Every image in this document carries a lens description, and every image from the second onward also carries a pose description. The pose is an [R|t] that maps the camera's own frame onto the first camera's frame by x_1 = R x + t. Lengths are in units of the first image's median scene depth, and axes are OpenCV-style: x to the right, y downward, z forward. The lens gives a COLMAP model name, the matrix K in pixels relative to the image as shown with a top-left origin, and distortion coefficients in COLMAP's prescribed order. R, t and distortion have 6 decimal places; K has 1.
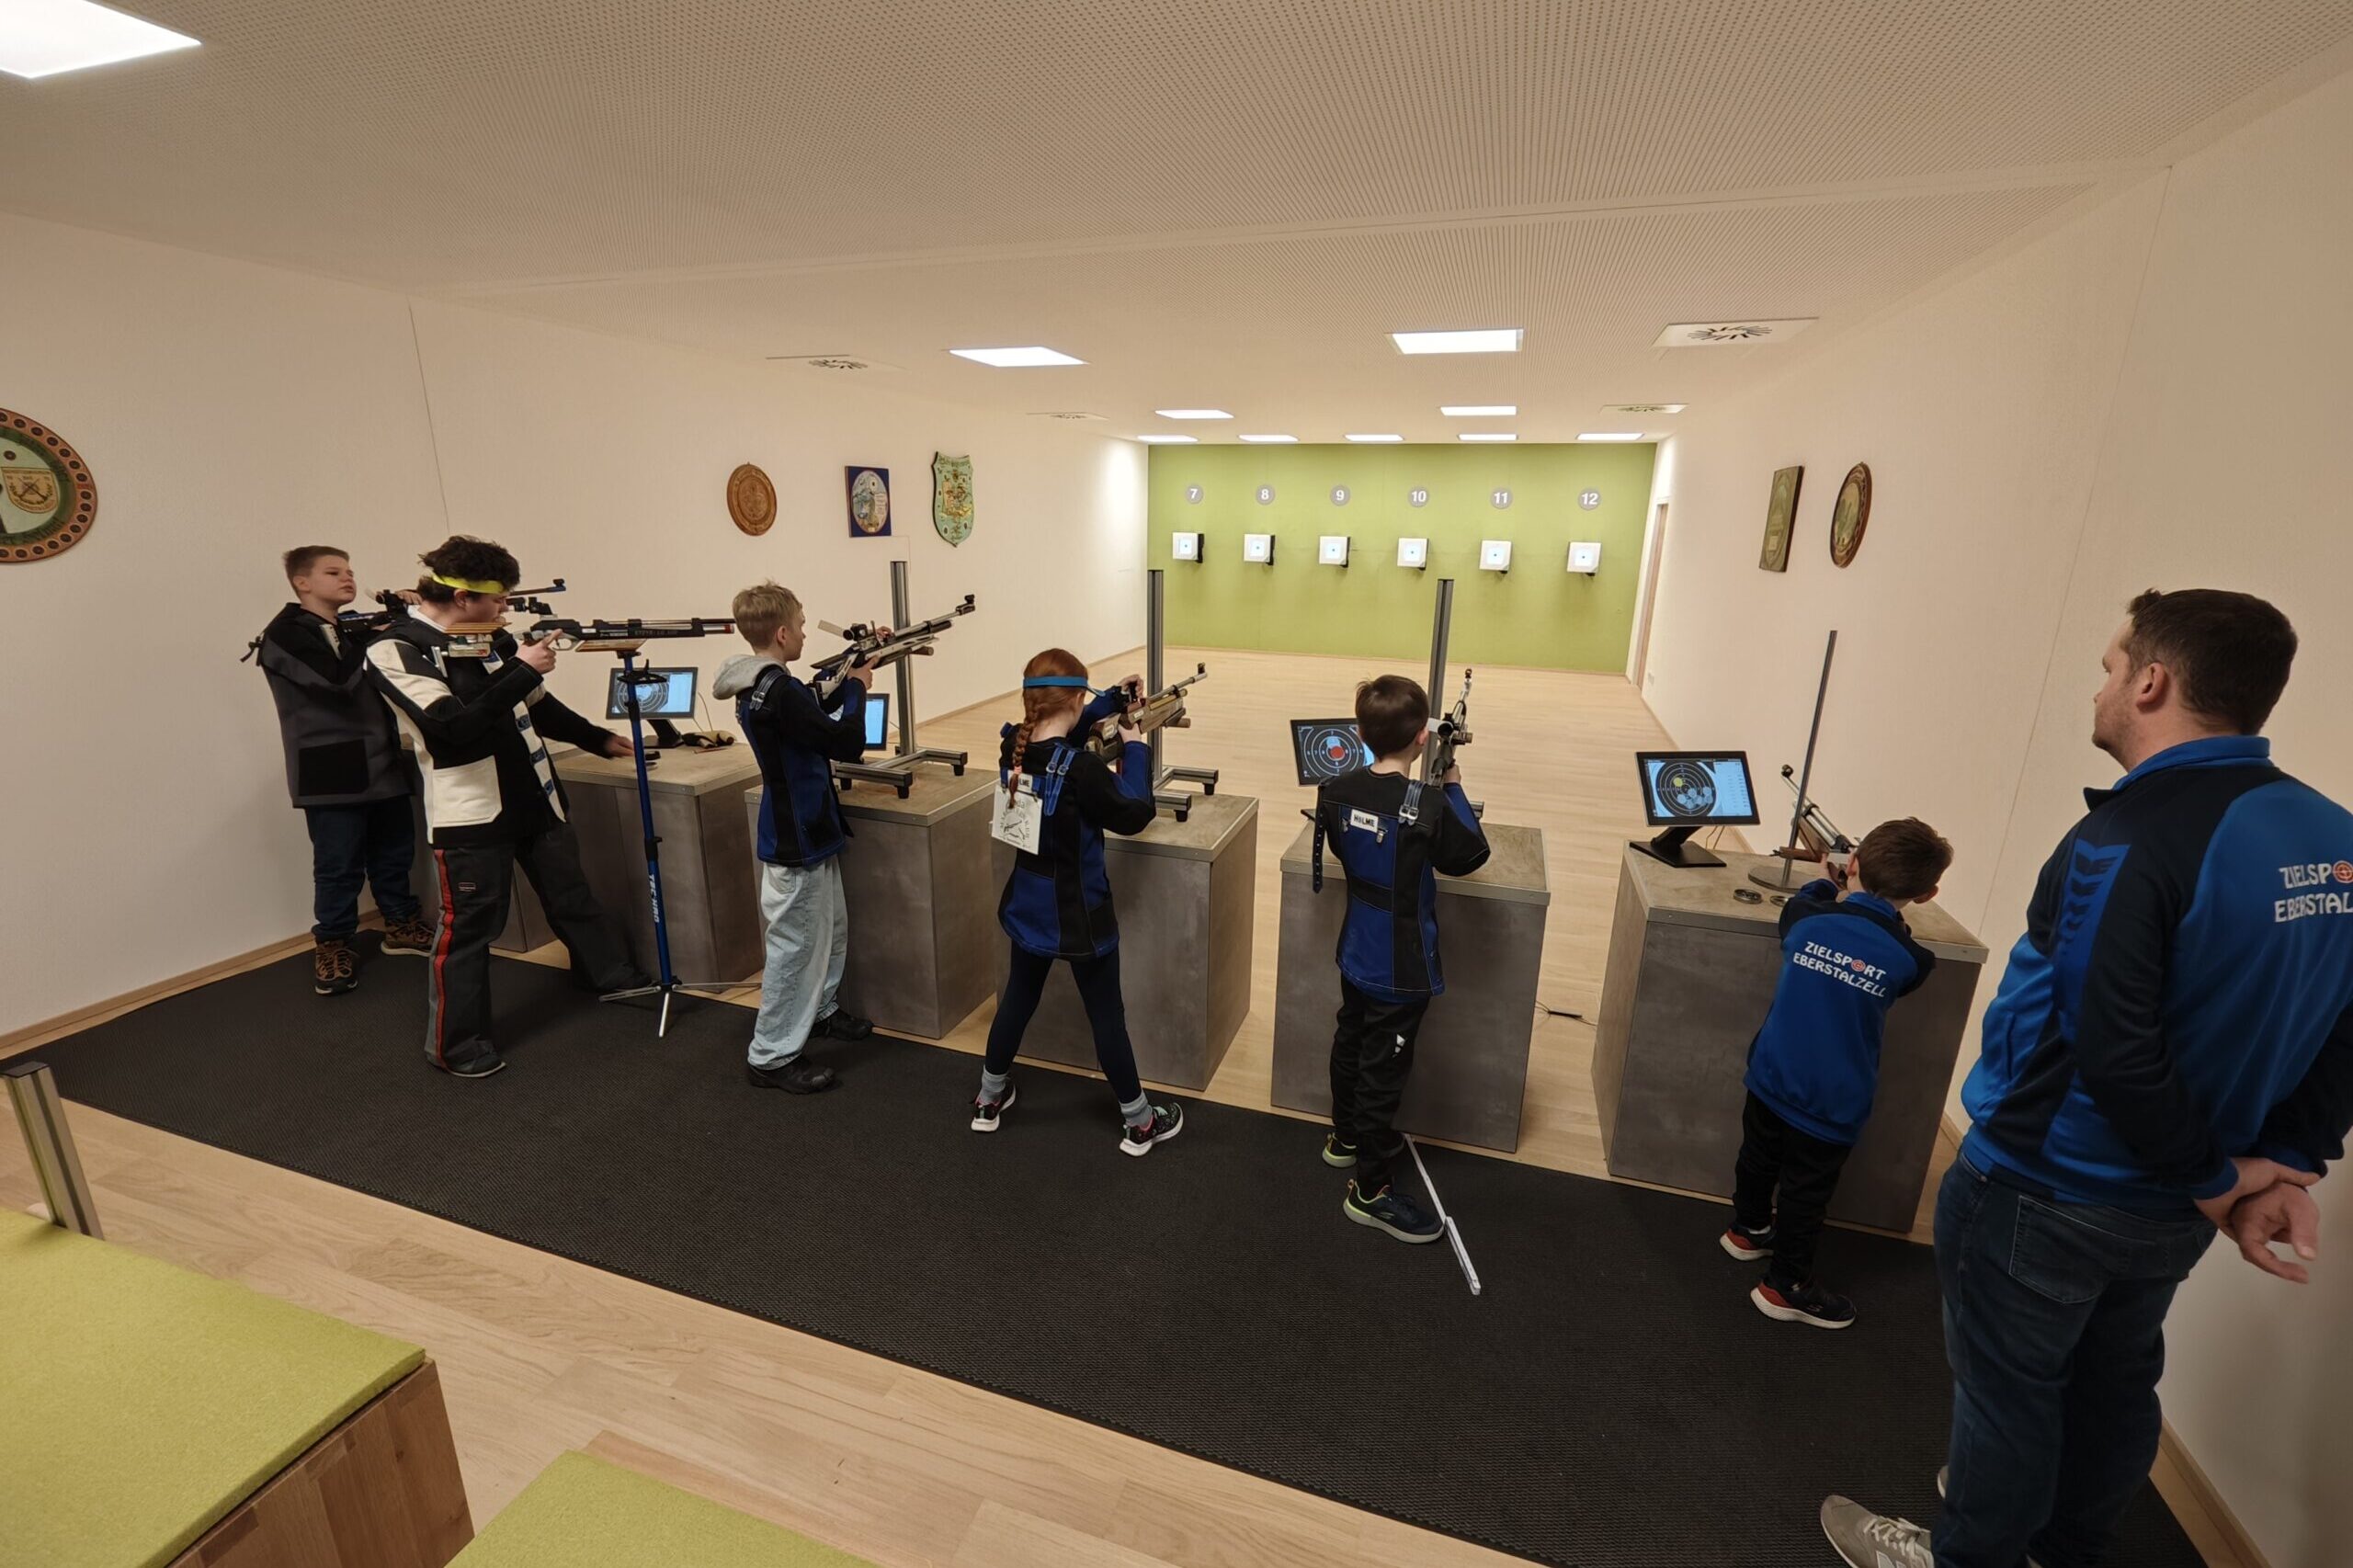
lens RADIAL K [[969.9, 0, 1182.9], [0, 969.9, 786.6], [0, 0, 1]] dist [-0.017164, 0.009944]
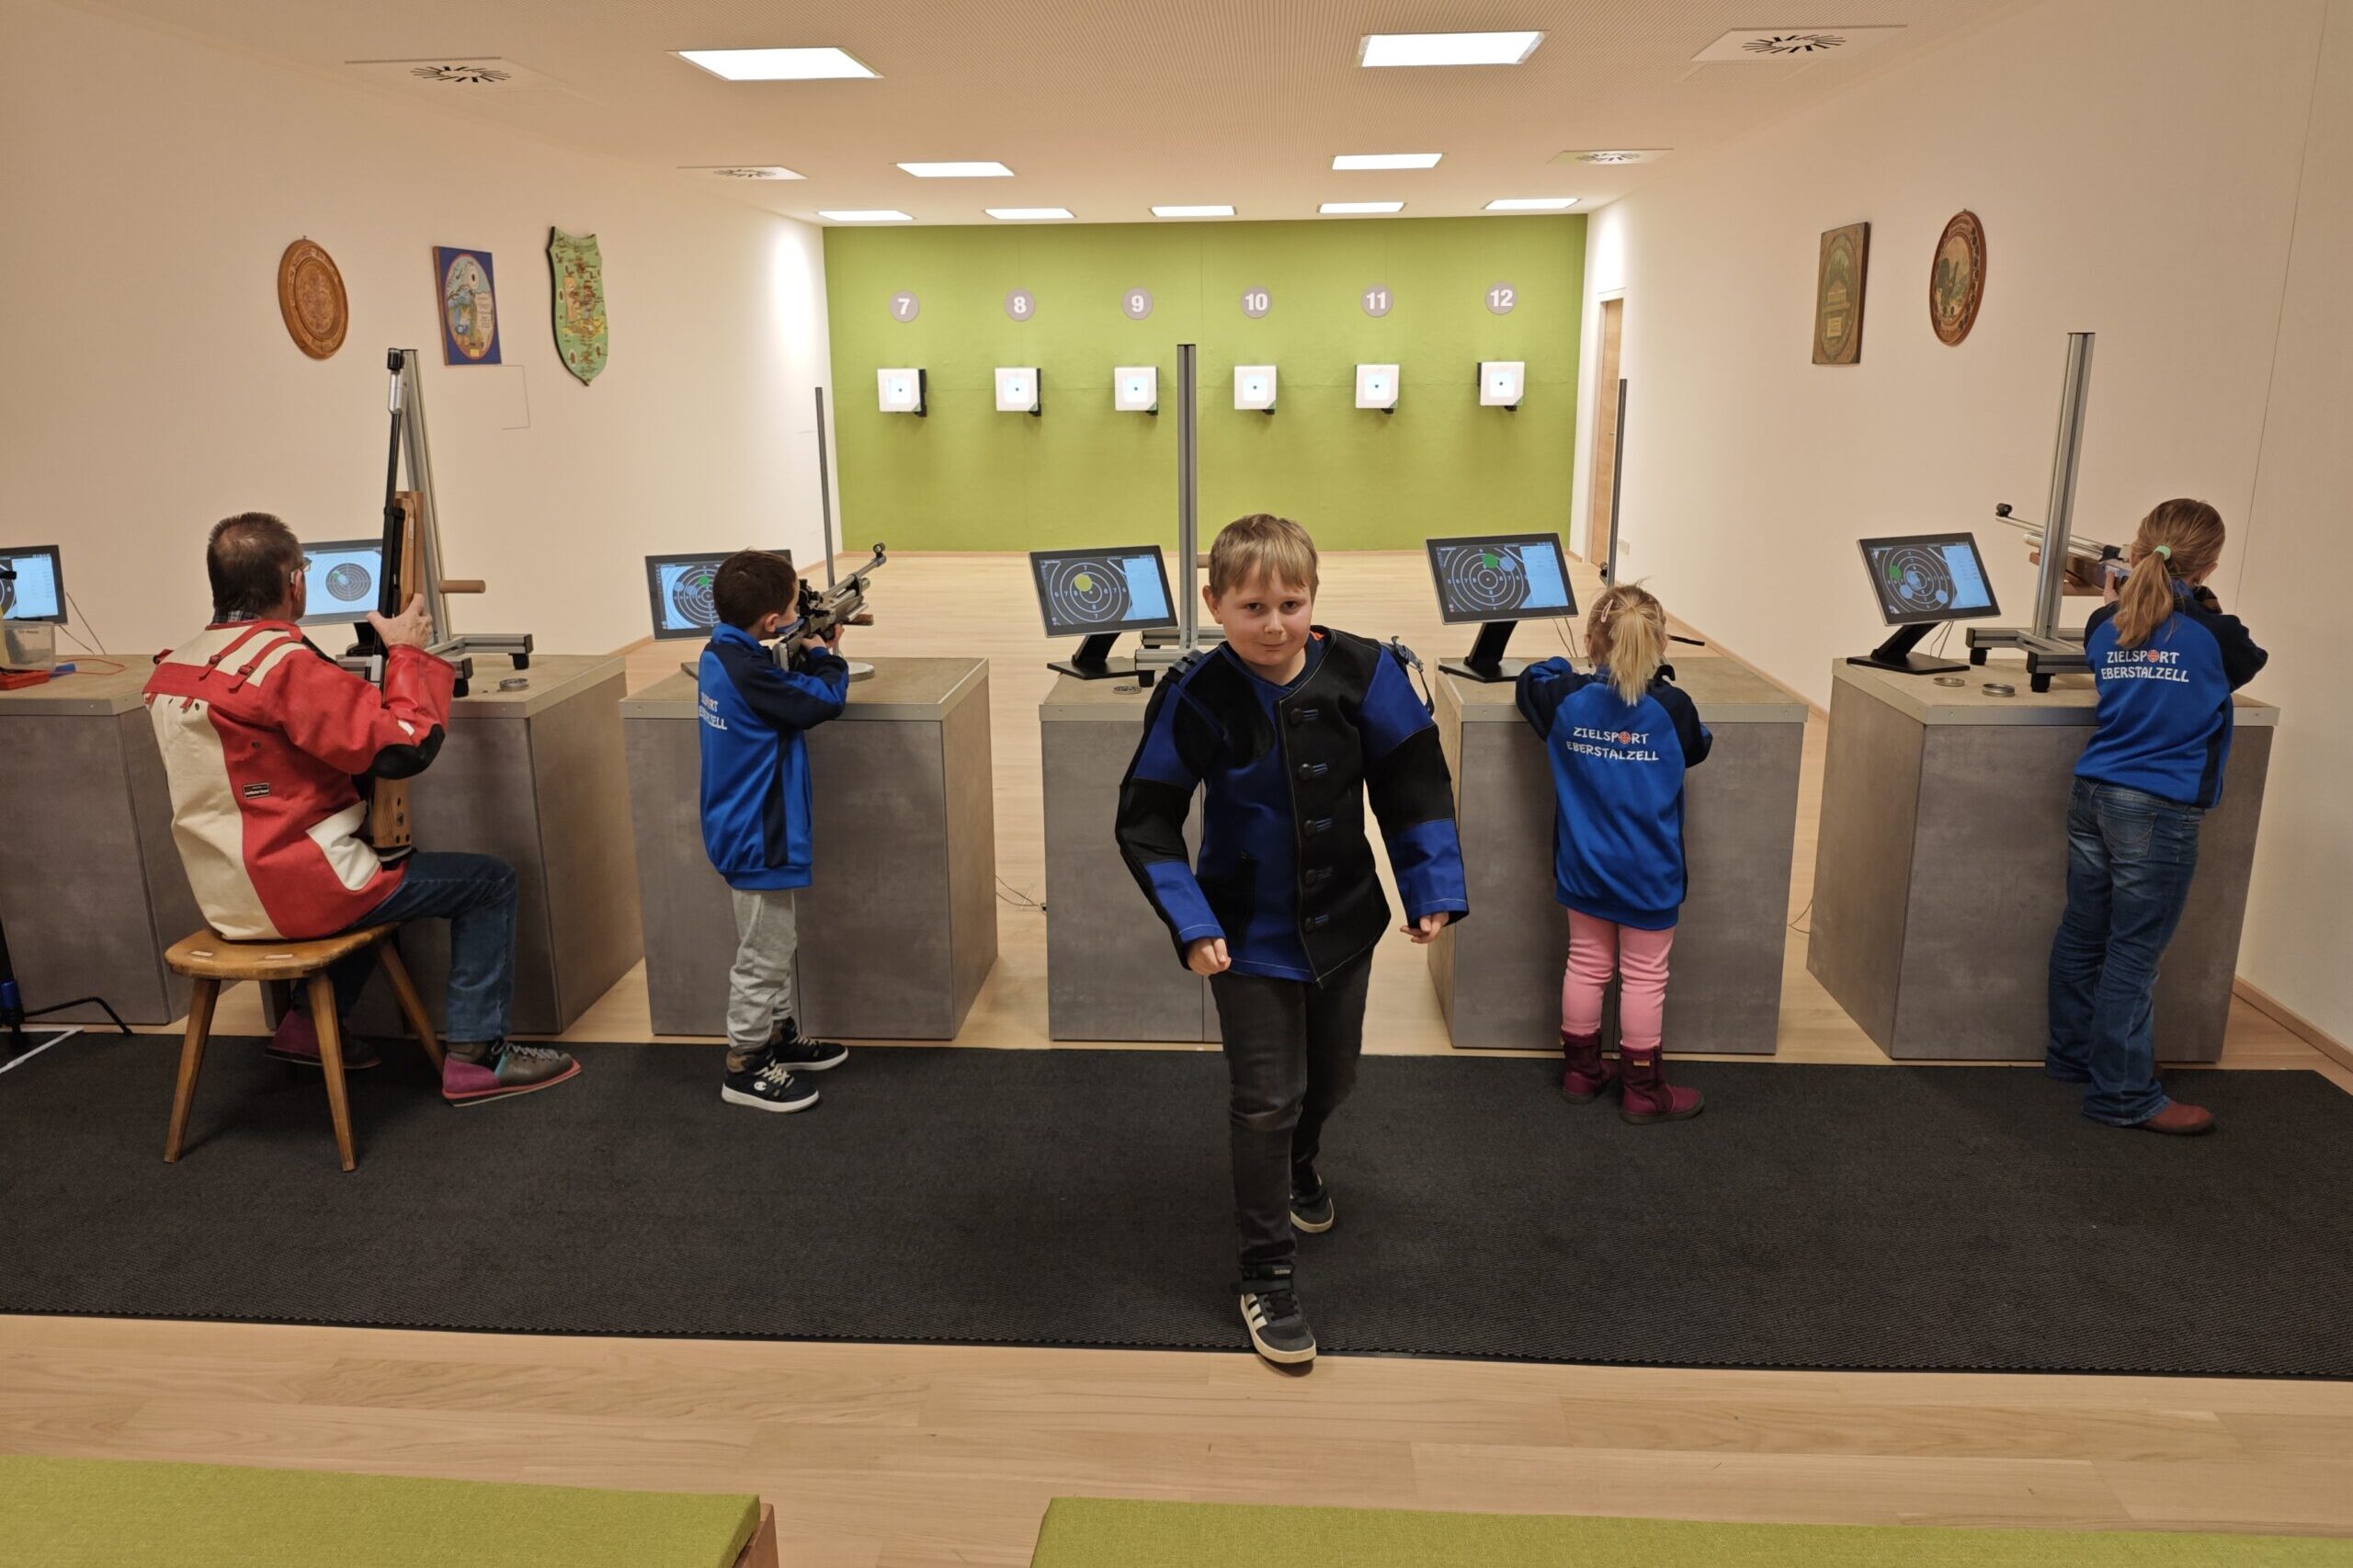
lens RADIAL K [[1597.1, 0, 1173.2], [0, 1597.1, 777.1], [0, 0, 1]] dist [0.075601, -0.154569]
pose [[0.967580, -0.088070, 0.236714, -0.207369], [0.093264, 0.995583, -0.010813, 0.060444], [-0.234716, 0.032539, 0.971519, -0.082409]]
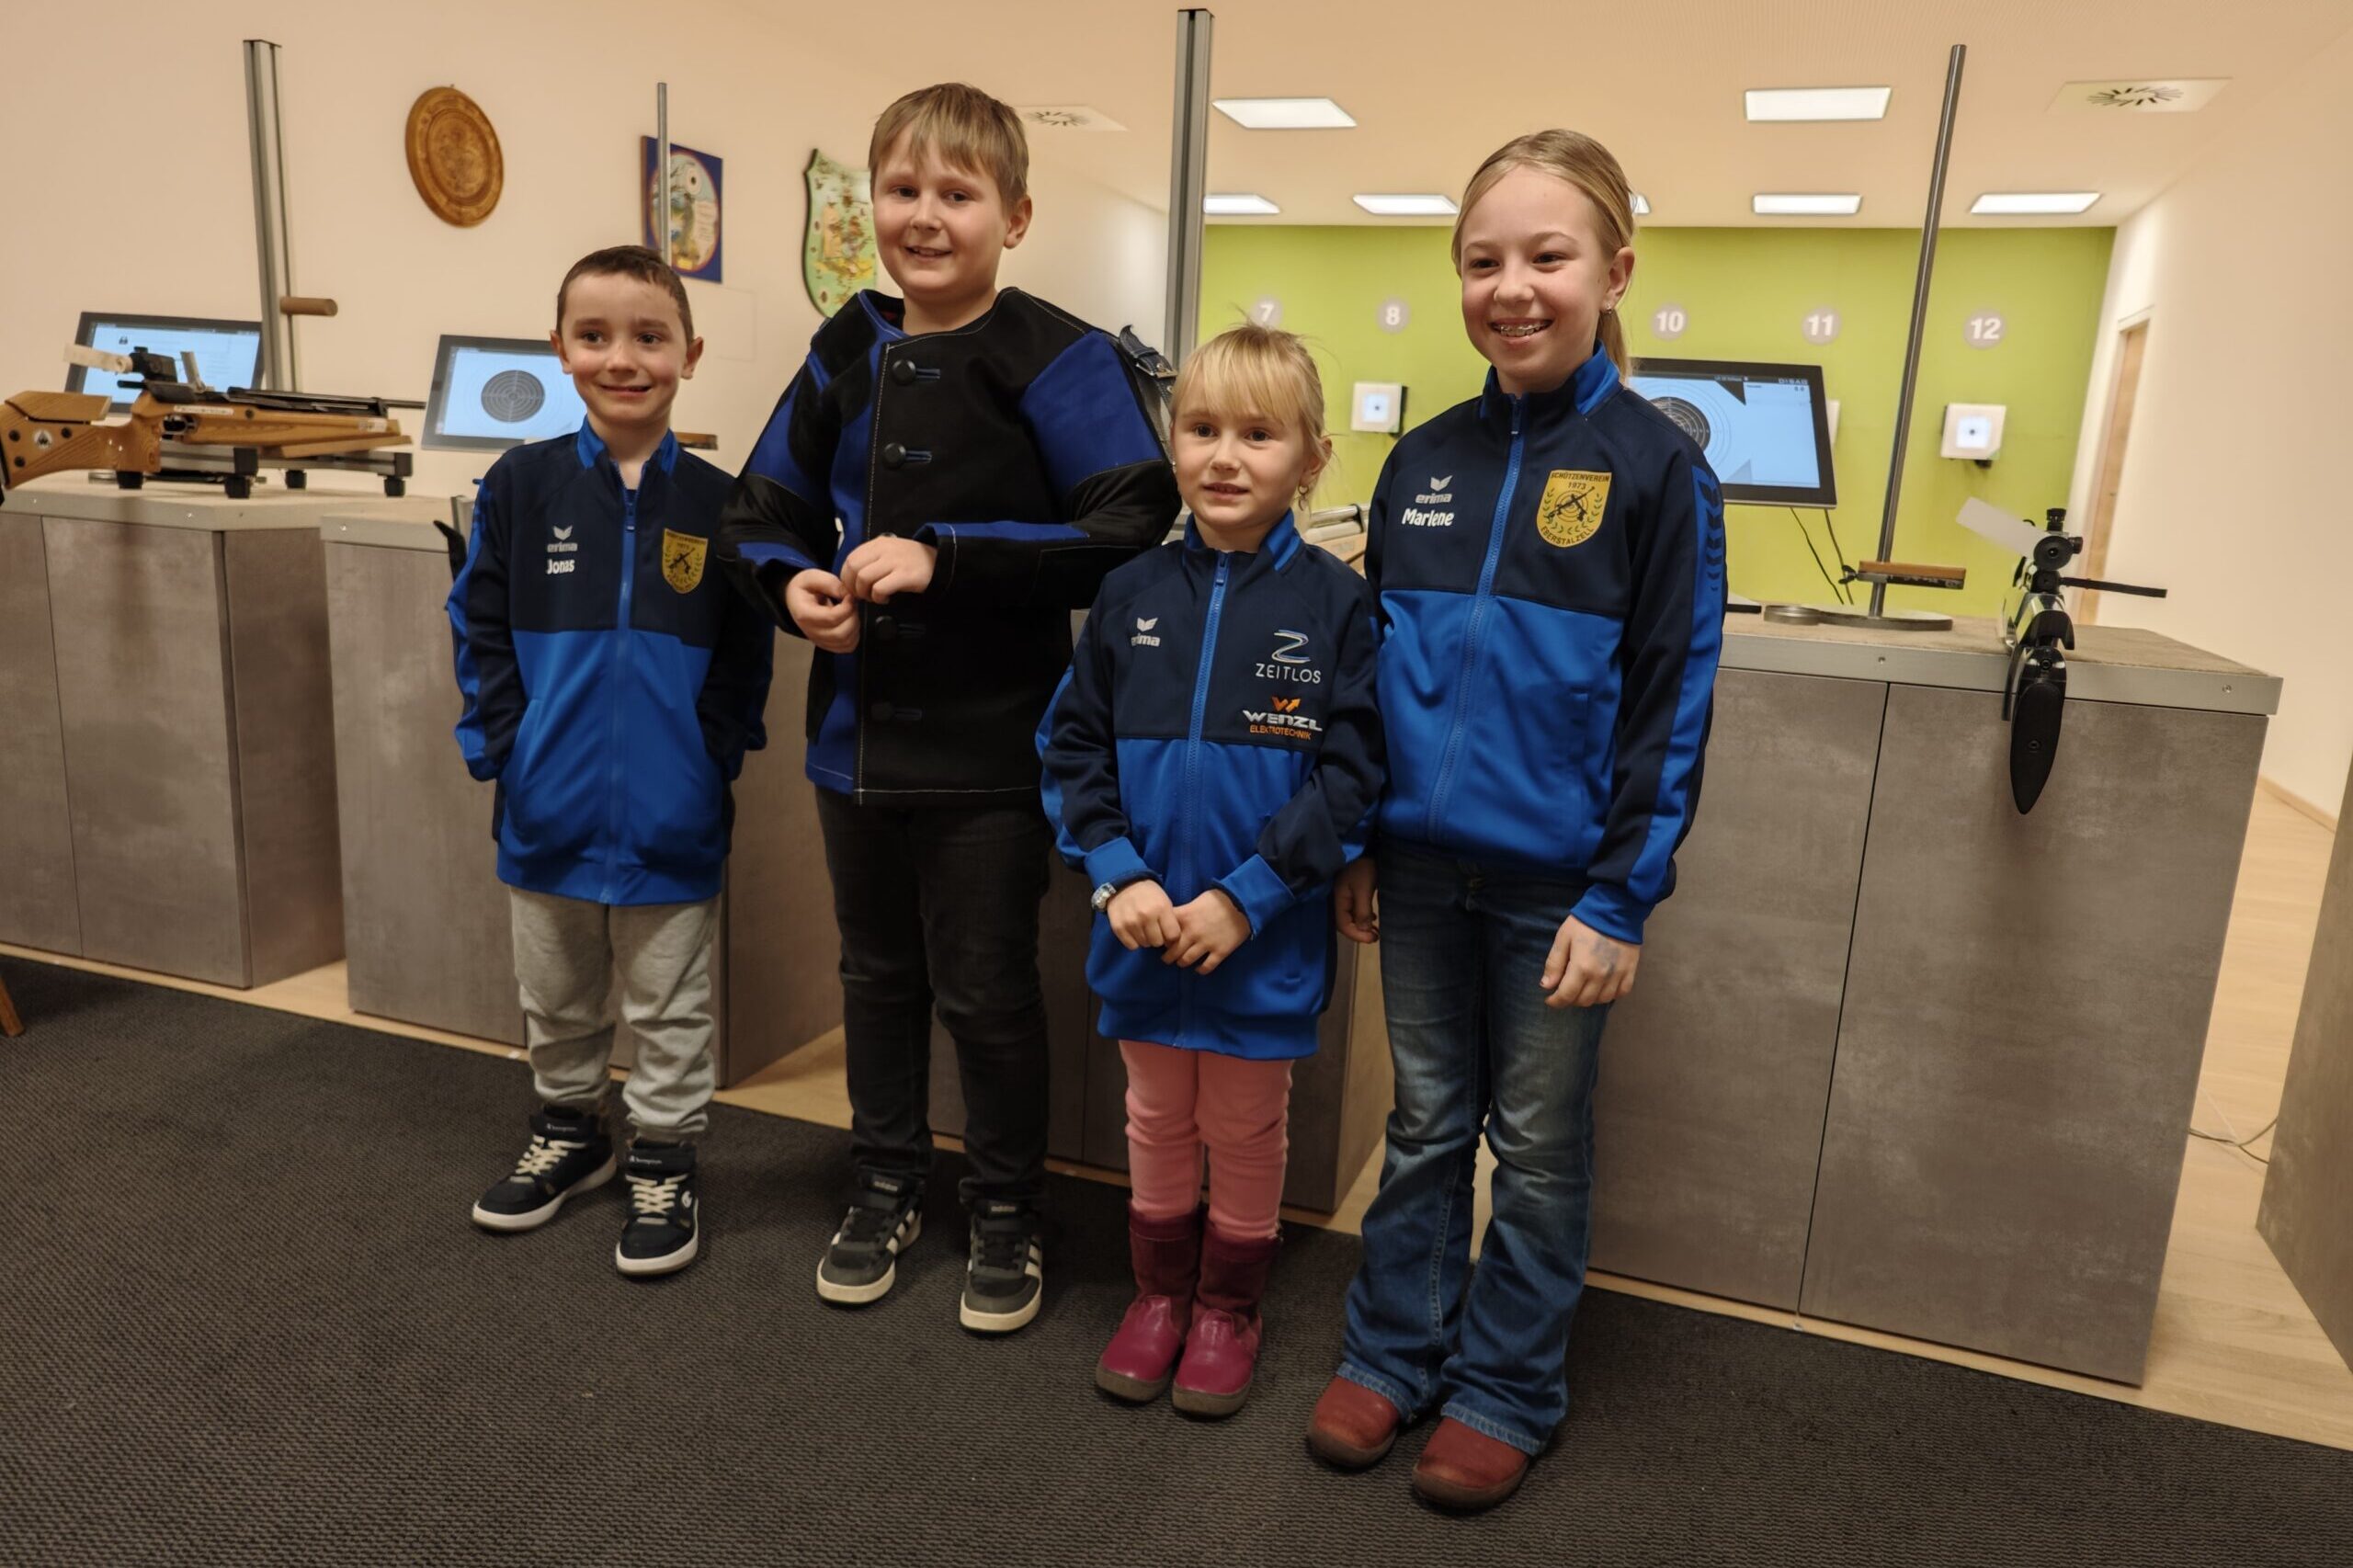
lens RADIAL K [[1625.5, 0, 1176.5], [0, 1625.5, 784.0], [0, 0, 1]] dist [0.015483, -0.000096]
pose [[0.998924, 0.040533, -0.022556, -0.020422], [-0.042065, 0.996500, -0.072232, 0.098389], [0.019549, 0.073103, 0.997133, 0.153726]]
